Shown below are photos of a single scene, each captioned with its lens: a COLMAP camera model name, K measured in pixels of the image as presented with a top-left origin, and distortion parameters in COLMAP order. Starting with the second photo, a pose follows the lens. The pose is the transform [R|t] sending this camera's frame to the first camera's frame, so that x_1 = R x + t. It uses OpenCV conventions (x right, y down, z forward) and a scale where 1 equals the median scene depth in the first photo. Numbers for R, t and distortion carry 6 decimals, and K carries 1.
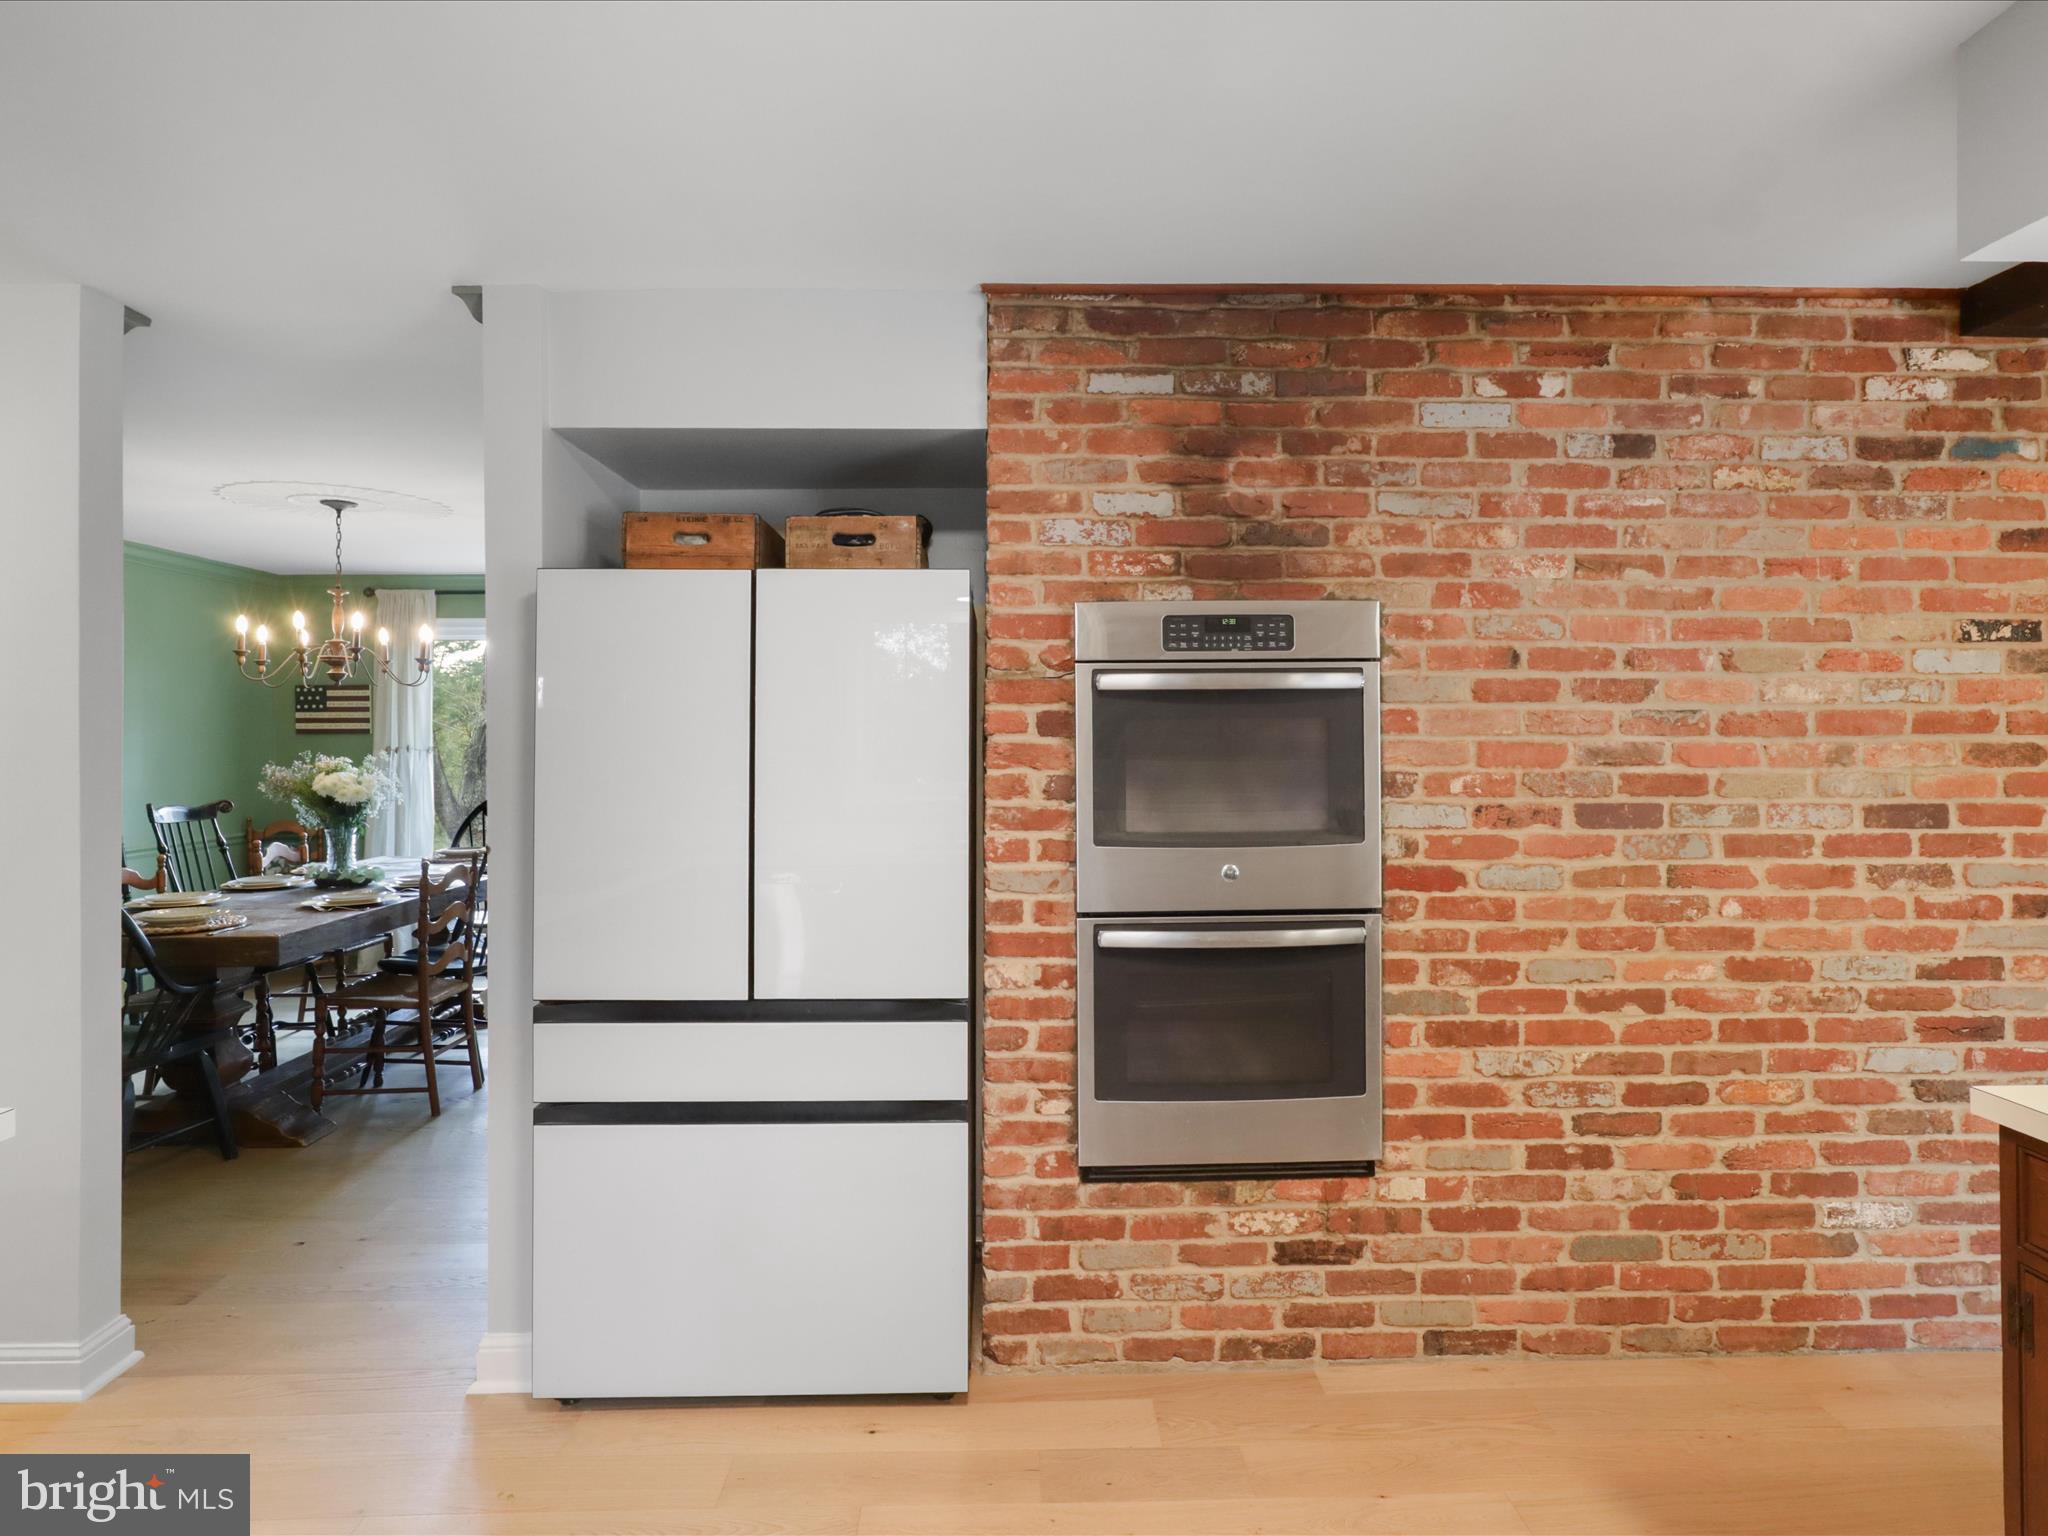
lens RADIAL K [[1144.4, 0, 1045.6], [0, 1144.4, 717.6], [0, 0, 1]] dist [-0.019664, 0.012518]
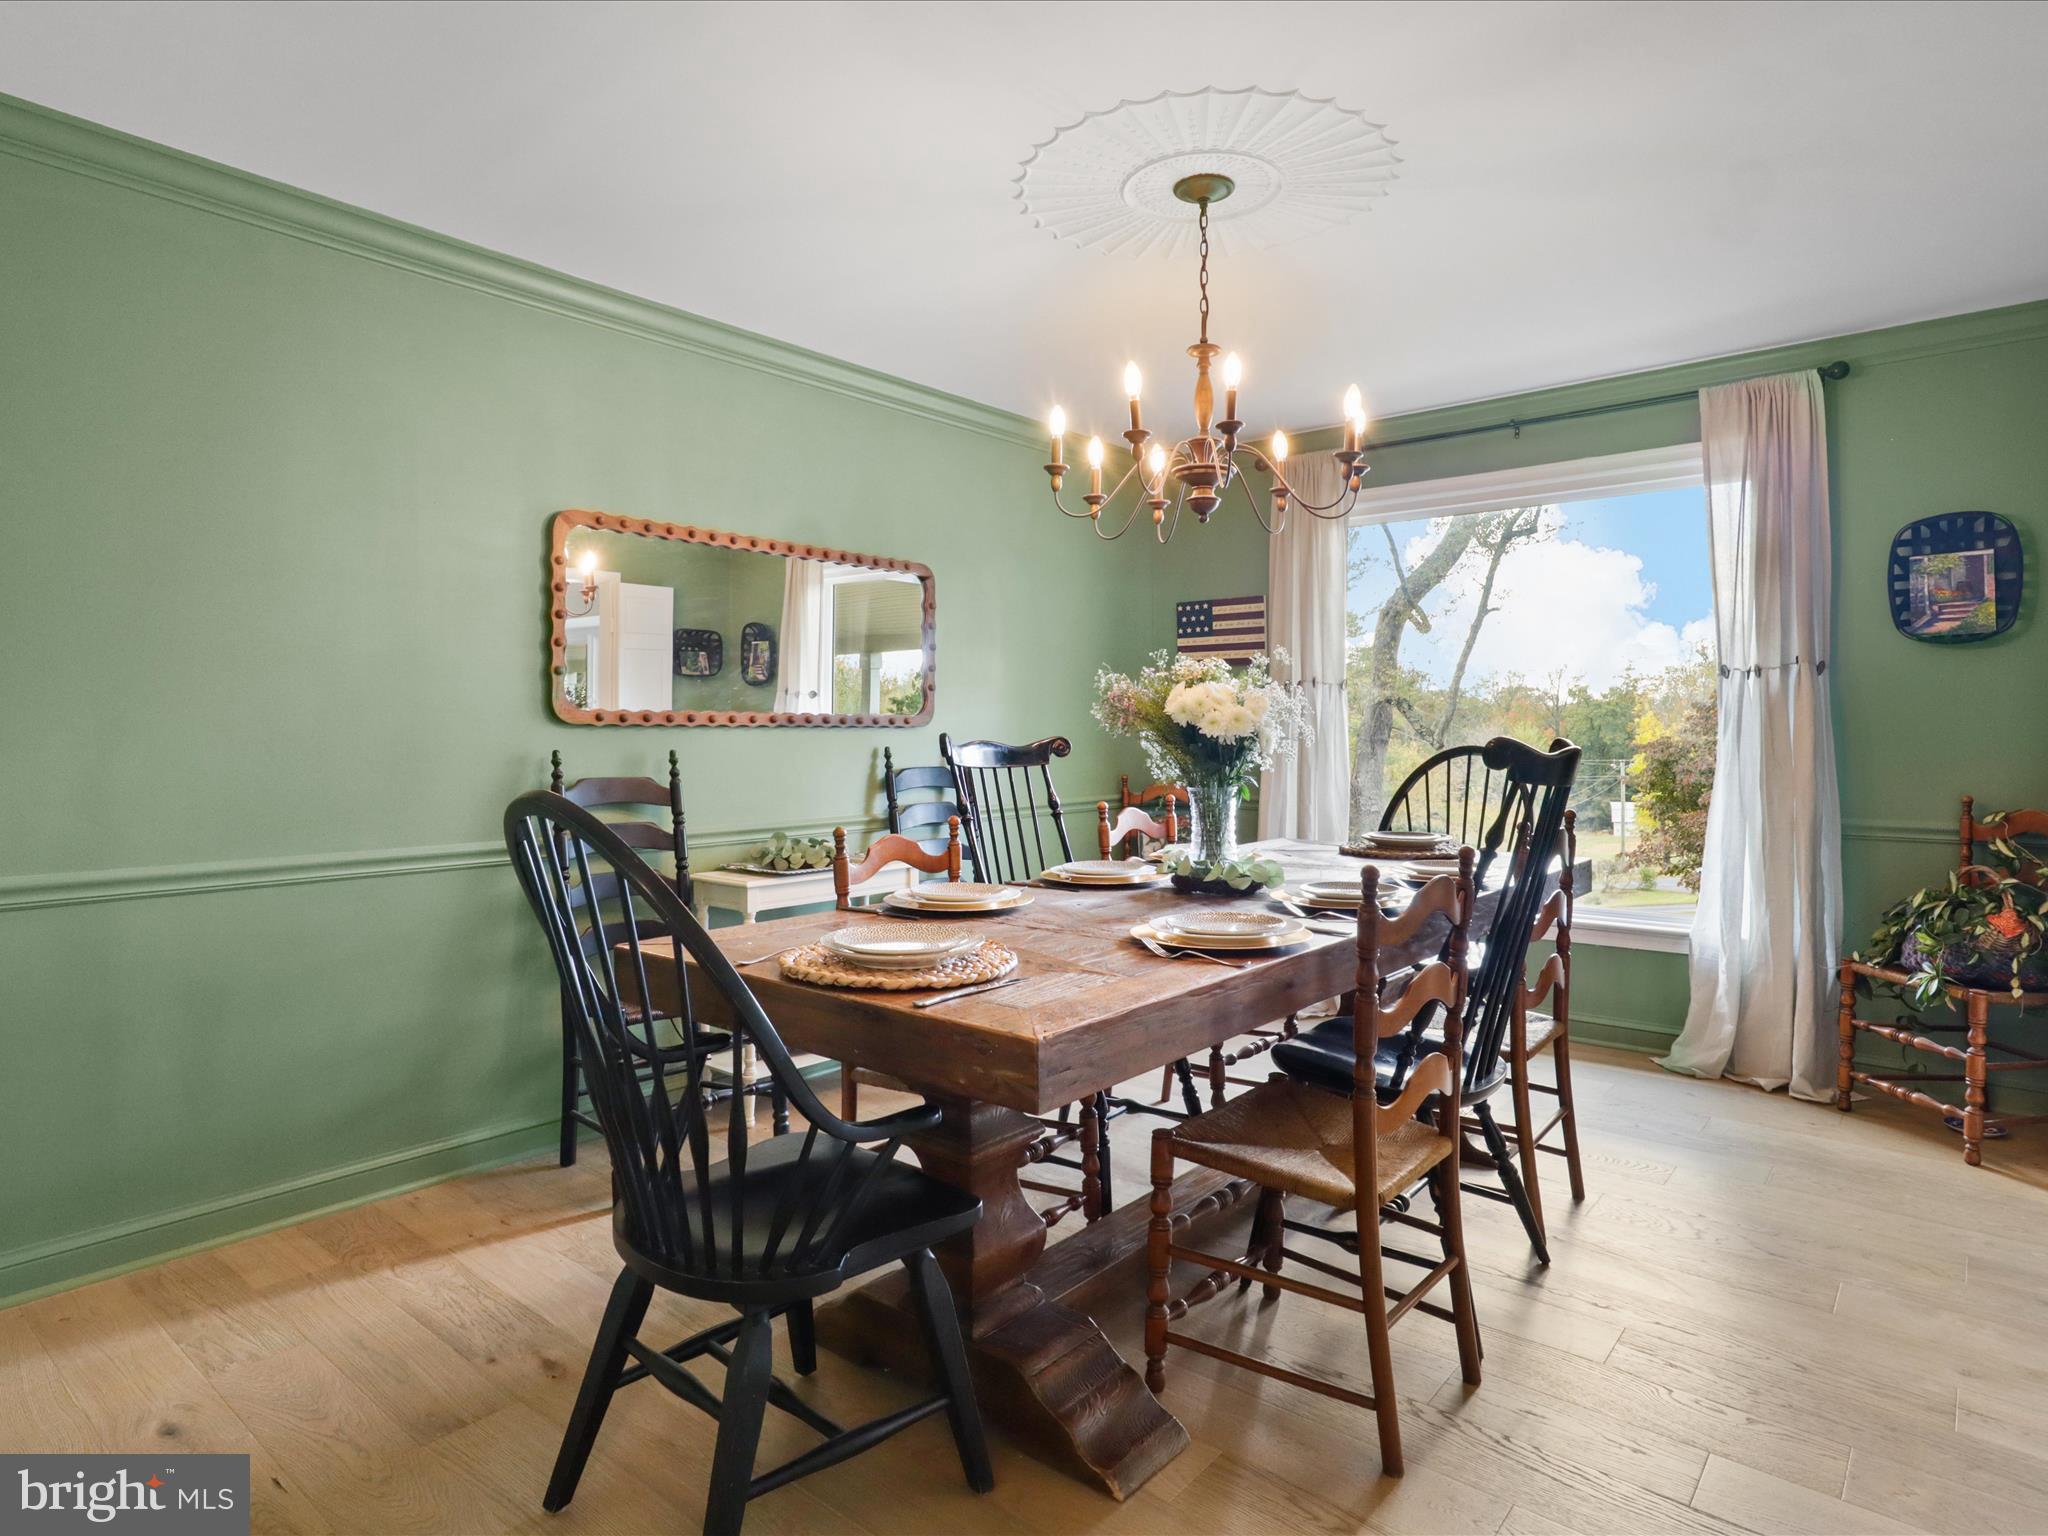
lens RADIAL K [[1144.4, 0, 1024.9], [0, 1144.4, 751.0], [0, 0, 1]] dist [-0.019664, 0.012518]
pose [[0.732248, 0.013417, -0.680906, -0.311018], [0.012653, 0.999365, 0.033299, 0.061106], [0.680921, -0.032999, 0.731613, 0.536890]]
